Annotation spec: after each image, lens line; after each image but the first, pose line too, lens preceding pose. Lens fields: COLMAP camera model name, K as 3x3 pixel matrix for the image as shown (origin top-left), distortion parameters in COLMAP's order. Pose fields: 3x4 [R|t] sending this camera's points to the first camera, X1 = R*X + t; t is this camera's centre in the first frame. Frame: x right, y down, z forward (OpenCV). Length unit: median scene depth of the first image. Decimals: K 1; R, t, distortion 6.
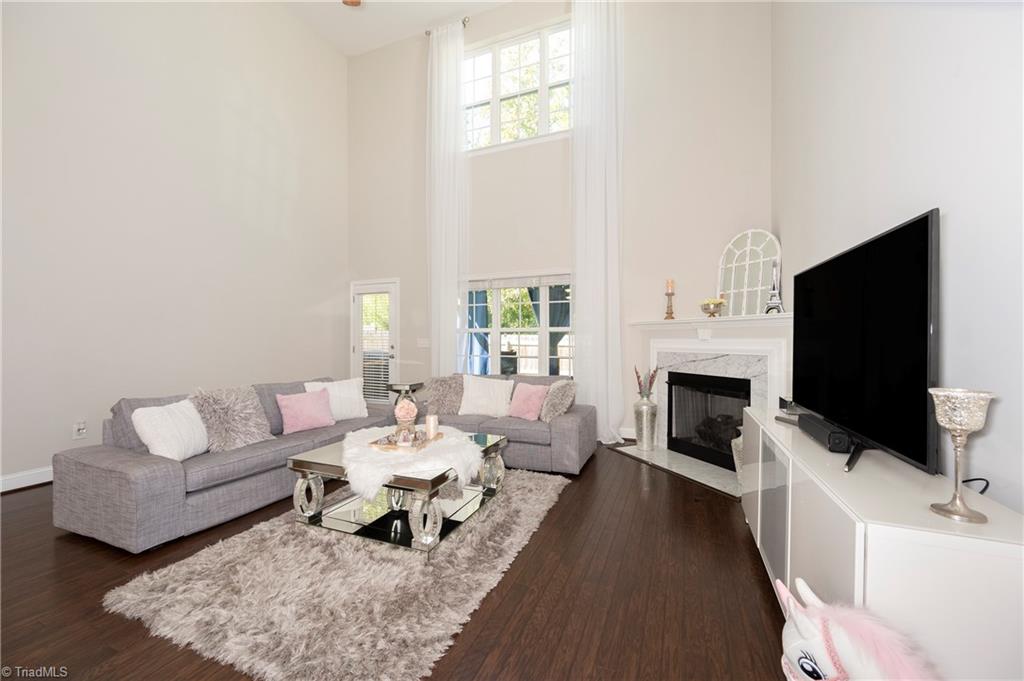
lens RADIAL K [[407.4, 0, 513.9], [0, 407.4, 345.7], [0, 0, 1]] dist [-0.005249, -0.000411]
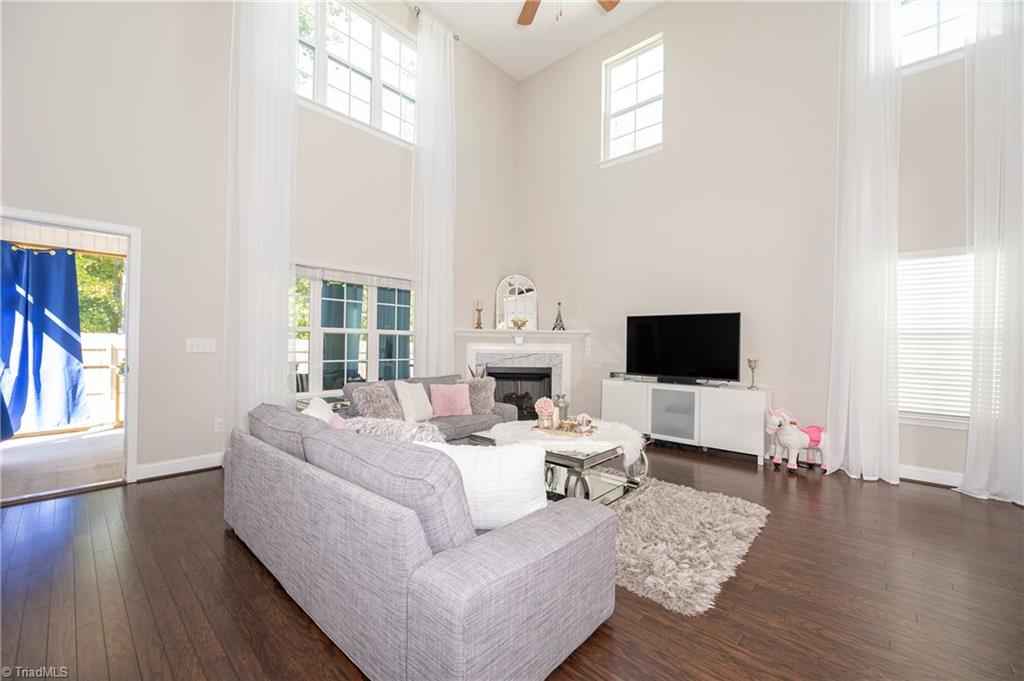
lens RADIAL K [[407.4, 0, 514.8], [0, 407.4, 338.2], [0, 0, 1]] dist [-0.005249, -0.000411]
pose [[0.353915, 0.021826, 0.935023, -0.875347], [0.003008, 0.999696, -0.024474, 0.000041], [-0.935273, 0.011474, 0.353742, 0.441577]]
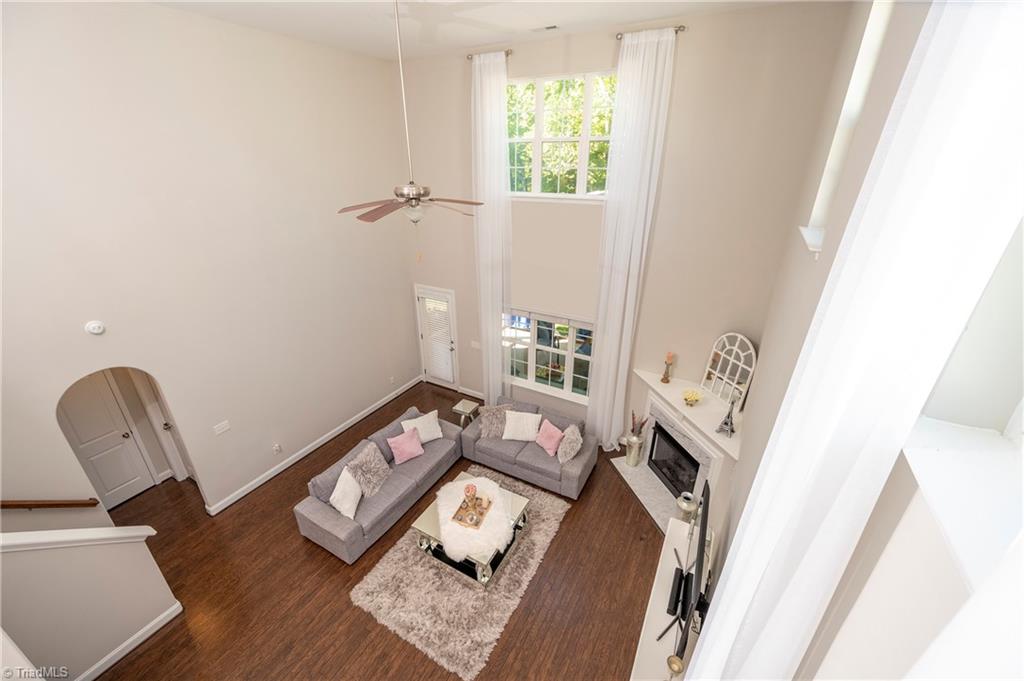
lens RADIAL K [[407.4, 0, 511.1], [0, 407.4, 344.4], [0, 0, 1]] dist [-0.005249, -0.000411]
pose [[0.991752, 0.057468, -0.114570, 0.044359], [-0.004210, 0.907980, 0.418993, -0.744563], [0.128106, -0.415054, 0.900732, -0.175433]]
